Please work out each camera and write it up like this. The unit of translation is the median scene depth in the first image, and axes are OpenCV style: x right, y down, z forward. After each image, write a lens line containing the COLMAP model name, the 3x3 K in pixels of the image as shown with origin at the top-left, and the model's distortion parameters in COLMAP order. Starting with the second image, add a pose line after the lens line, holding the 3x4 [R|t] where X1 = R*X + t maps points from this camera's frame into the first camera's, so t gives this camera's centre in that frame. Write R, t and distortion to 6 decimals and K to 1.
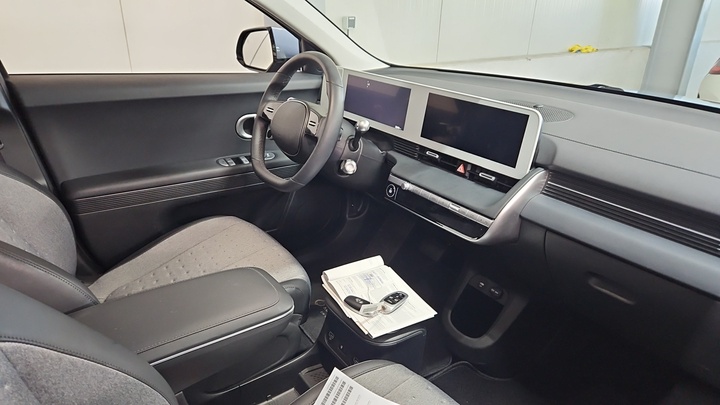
lens RADIAL K [[478.4, 0, 364.9], [0, 478.4, 200.8], [0, 0, 1]] dist [0.023192, 0.000537]
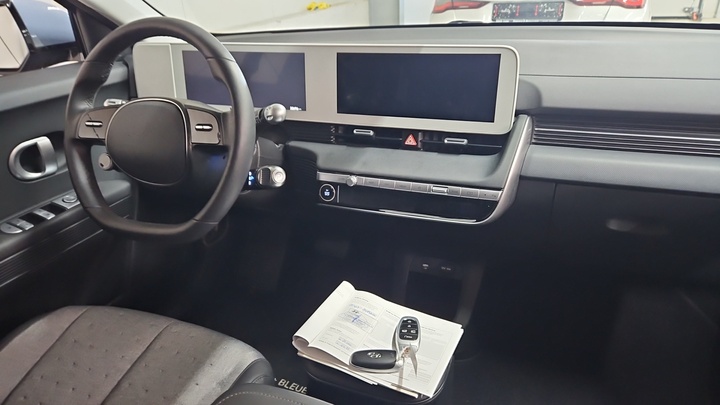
lens RADIAL K [[478.4, 0, 364.9], [0, 478.4, 200.8], [0, 0, 1]] dist [0.023192, 0.000537]
pose [[0.837154, -0.296331, 0.459740, -0.243681], [0.271550, 0.954794, 0.120950, -0.084041], [-0.474798, 0.023588, 0.879779, 0.328544]]
